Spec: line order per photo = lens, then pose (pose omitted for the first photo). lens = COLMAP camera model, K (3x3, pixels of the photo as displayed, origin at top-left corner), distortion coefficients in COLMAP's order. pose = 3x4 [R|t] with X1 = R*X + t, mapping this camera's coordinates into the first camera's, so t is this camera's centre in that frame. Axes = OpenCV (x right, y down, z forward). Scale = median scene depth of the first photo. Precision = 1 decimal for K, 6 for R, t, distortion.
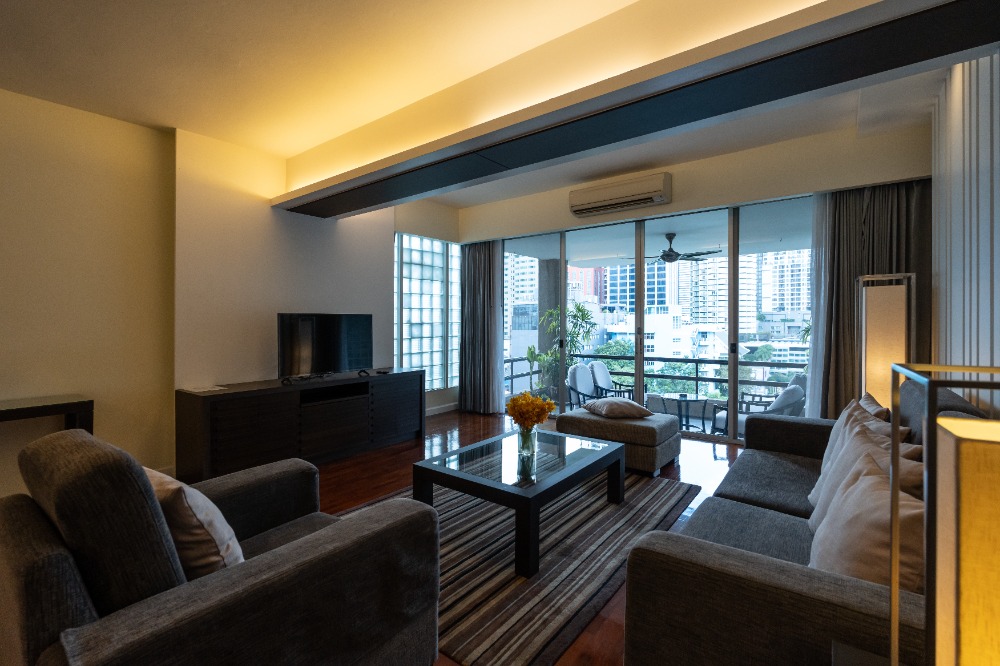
lens RADIAL K [[447.1, 0, 501.3], [0, 447.1, 330.2], [0, 0, 1]] dist [-0.001413, 0.000168]
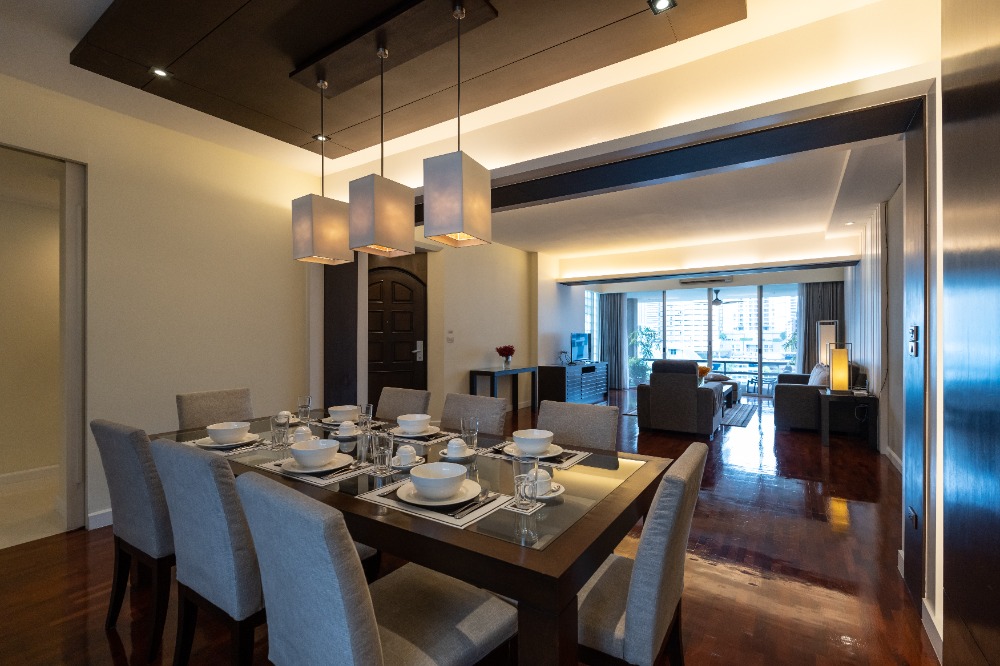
lens RADIAL K [[447.1, 0, 501.3], [0, 447.1, 330.2], [0, 0, 1]] dist [-0.001413, 0.000168]
pose [[0.997367, 0.010243, 0.071791, -0.814969], [-0.007570, 0.999271, -0.037412, 0.027921], [-0.072122, 0.036770, 0.996718, -0.968770]]
